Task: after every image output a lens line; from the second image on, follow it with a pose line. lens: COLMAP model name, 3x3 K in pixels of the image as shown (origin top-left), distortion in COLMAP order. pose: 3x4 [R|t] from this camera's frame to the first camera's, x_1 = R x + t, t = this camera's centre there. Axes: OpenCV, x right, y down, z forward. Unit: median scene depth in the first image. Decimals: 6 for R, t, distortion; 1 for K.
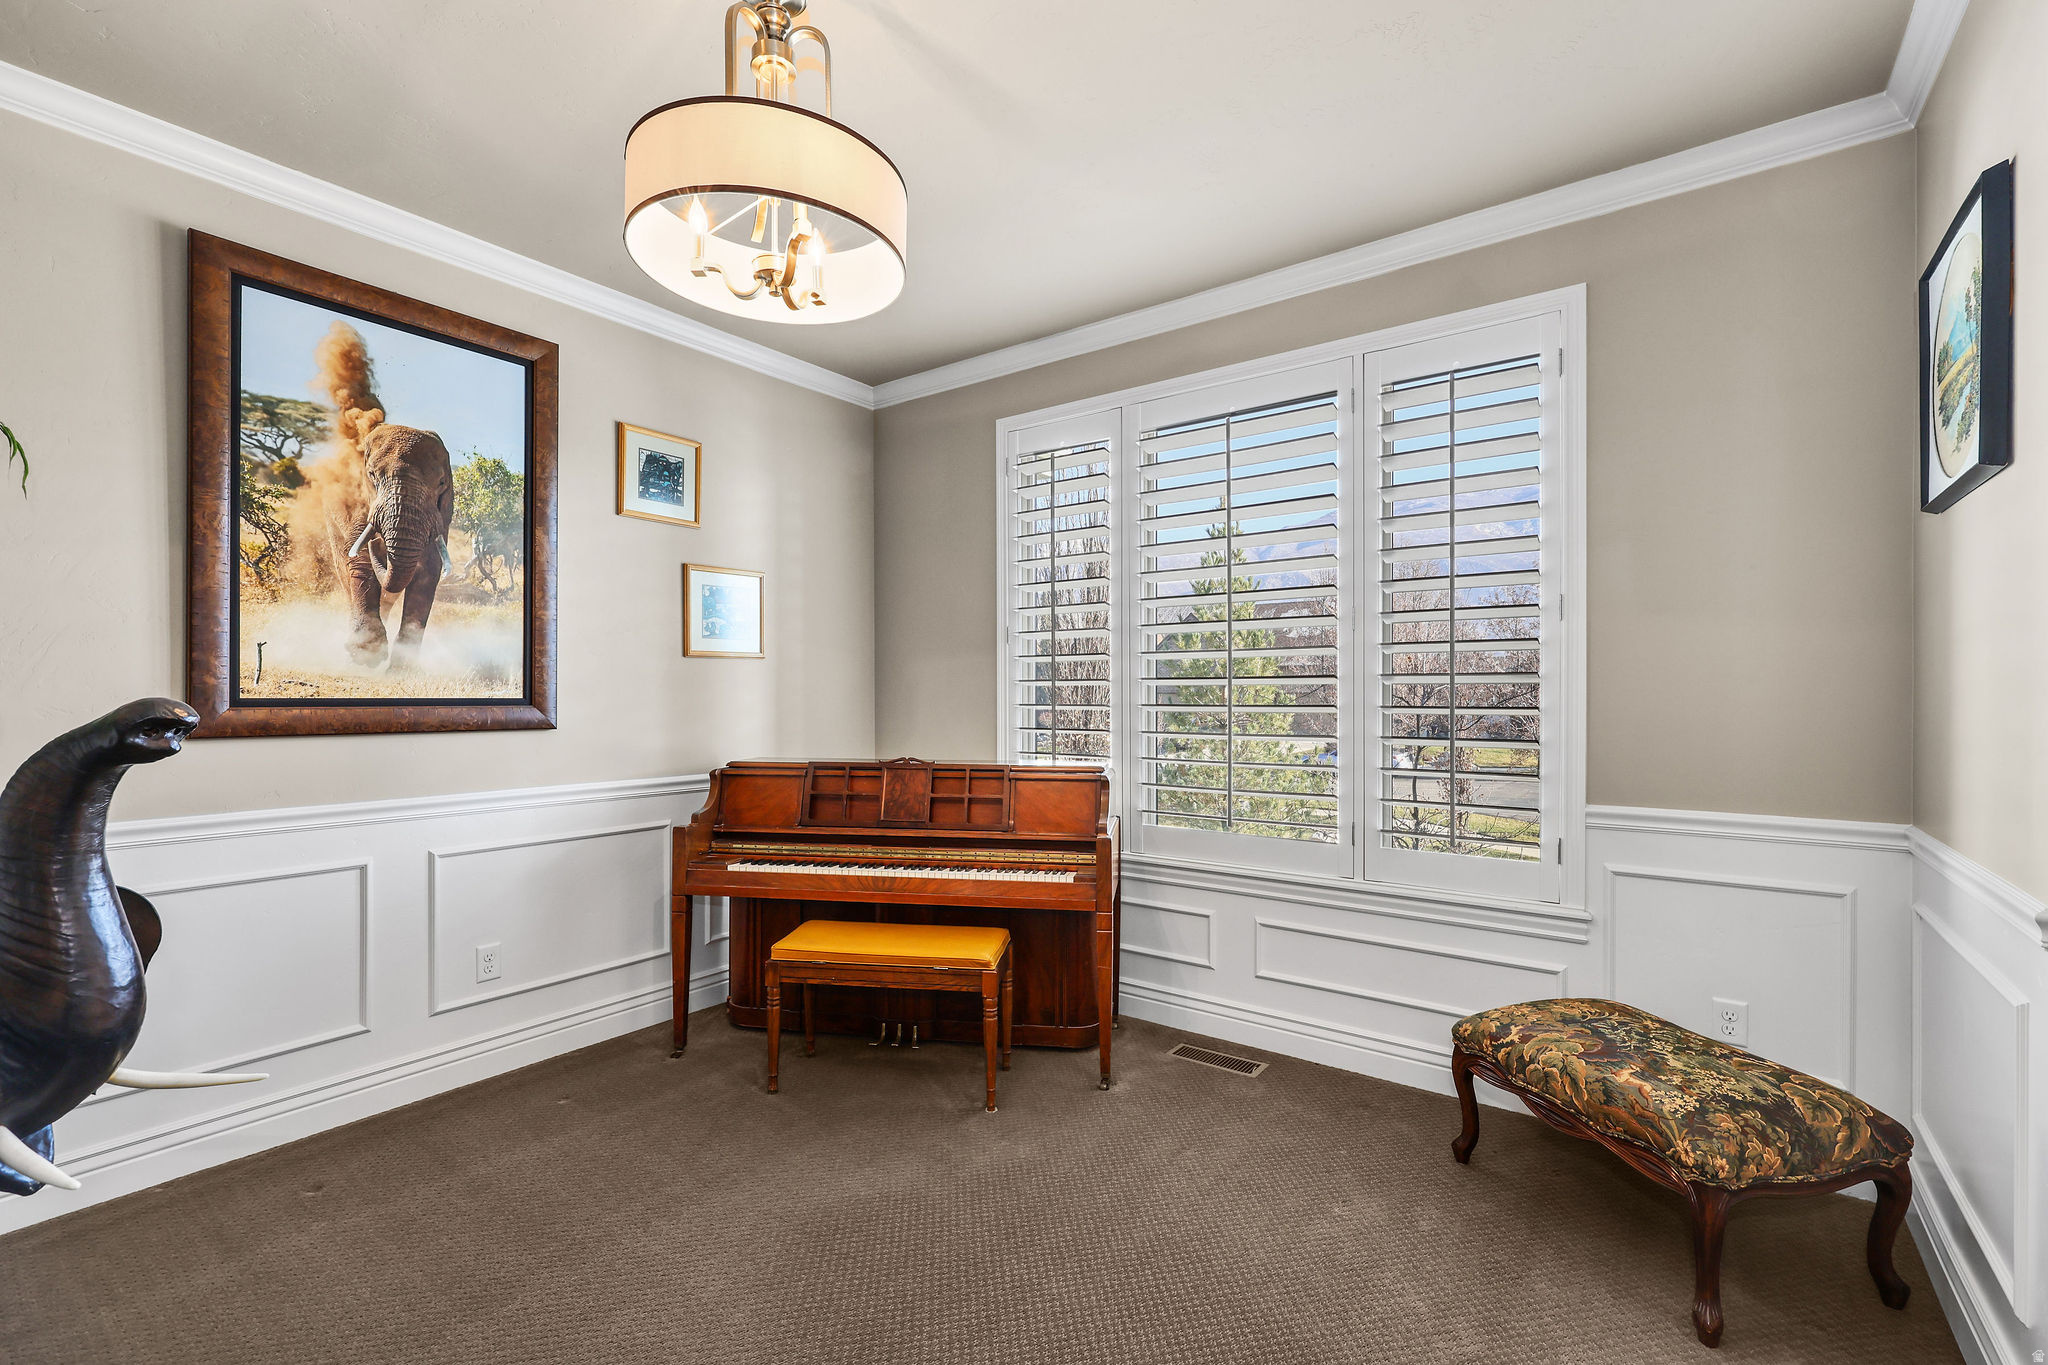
lens RADIAL K [[888.5, 0, 1027.0], [0, 888.5, 690.8], [0, 0, 1]] dist [-0.001269, -0.000093]
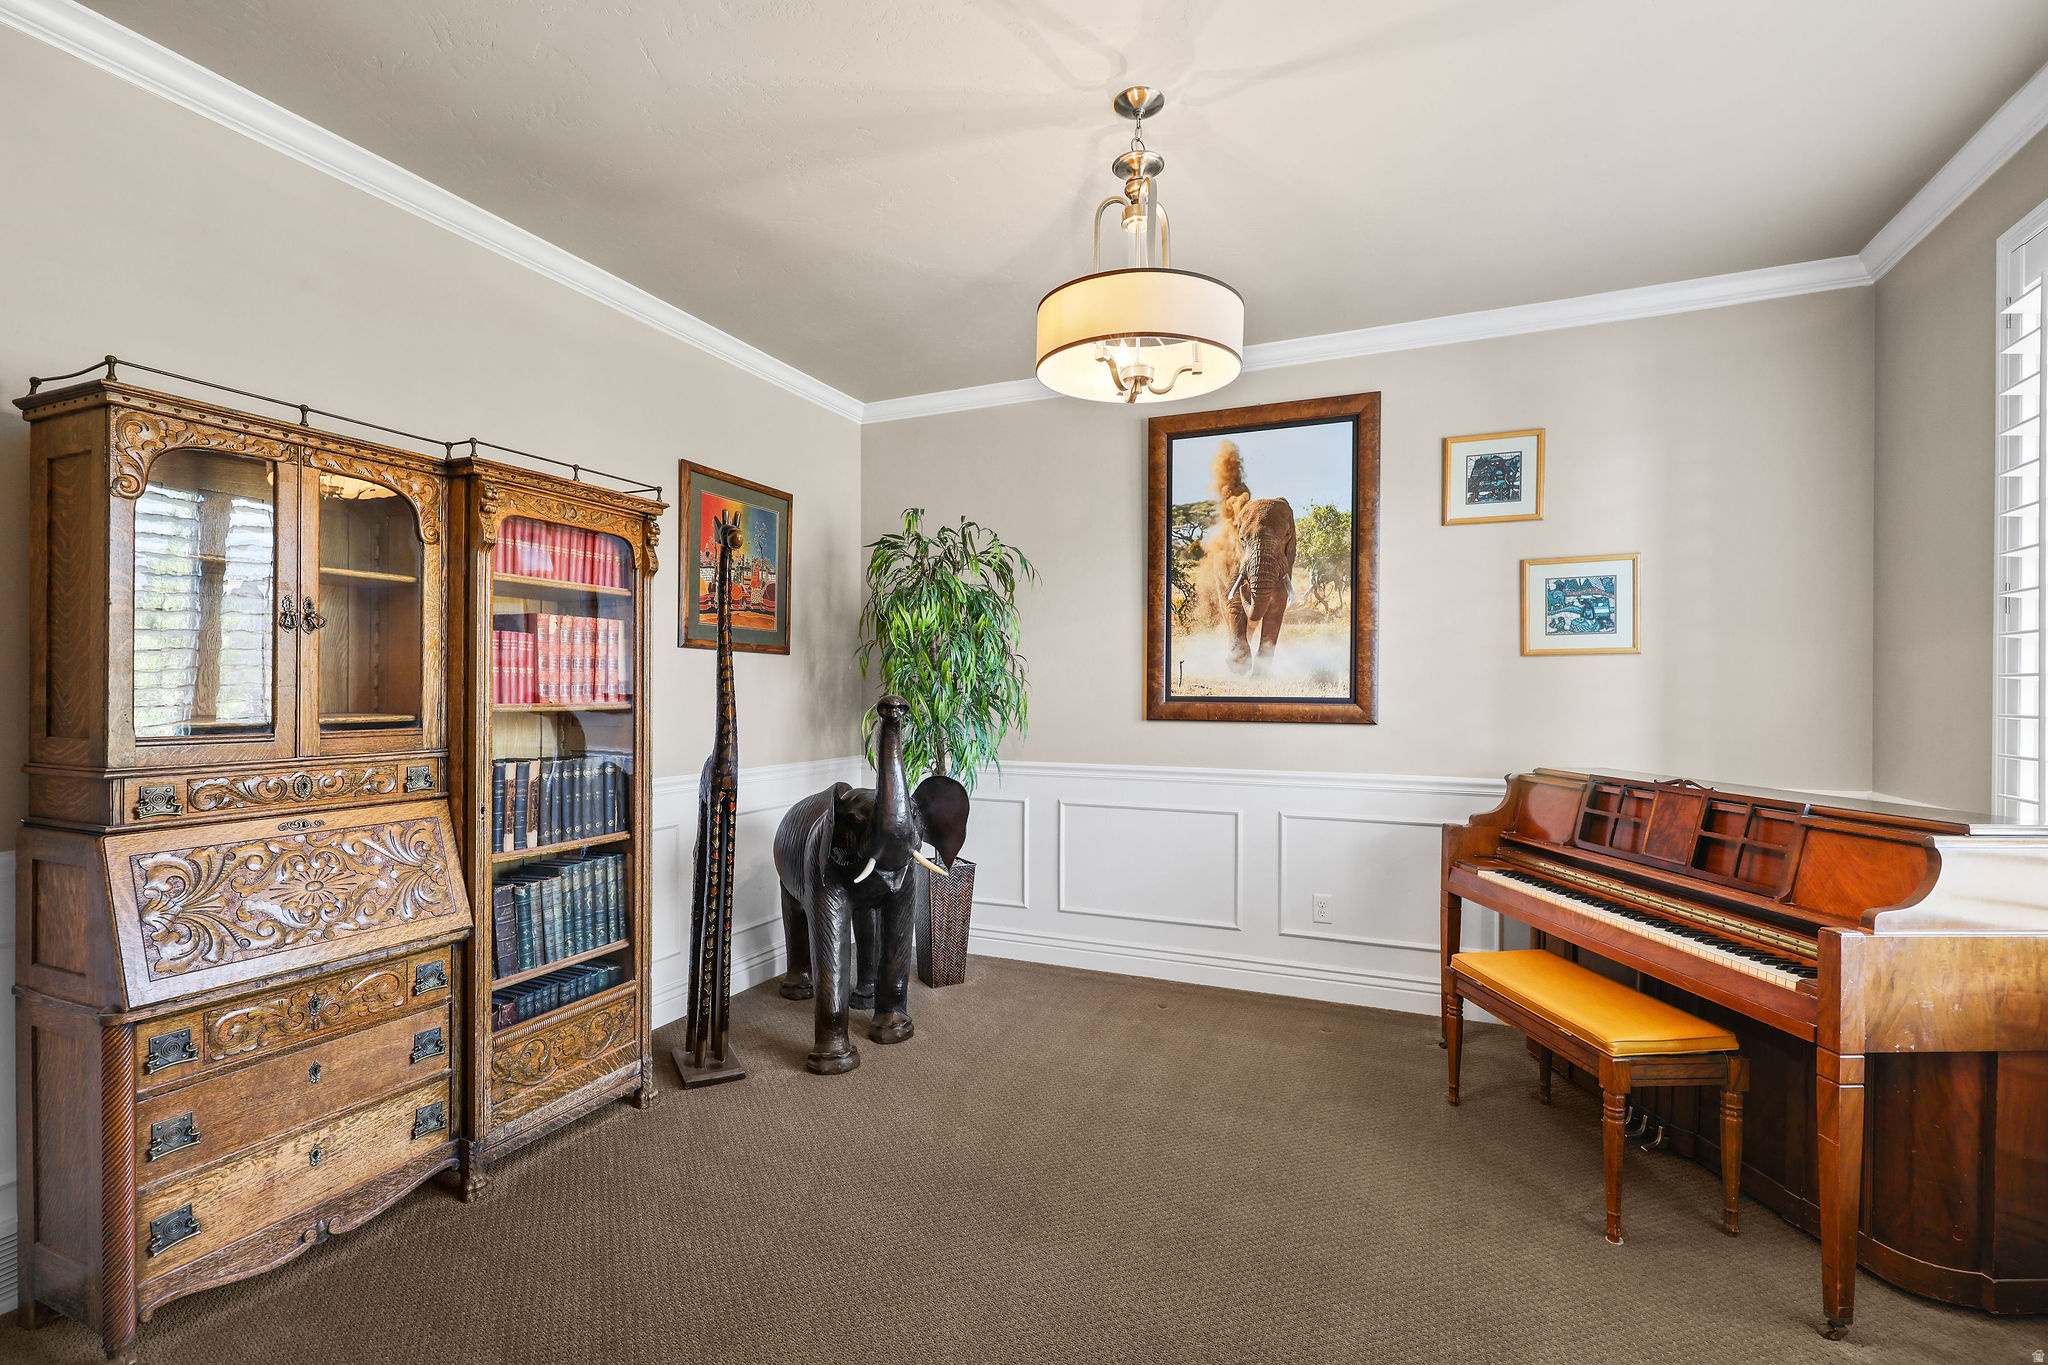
lens RADIAL K [[937.4, 0, 1023.6], [0, 937.4, 687.8], [0, 0, 1]] dist [0.013456, -0.000251]
pose [[0.217121, -0.002886, -0.976141, 0.637618], [-0.001711, 0.999993, -0.003338, -0.000230], [0.976143, 0.002395, 0.217114, 0.322804]]
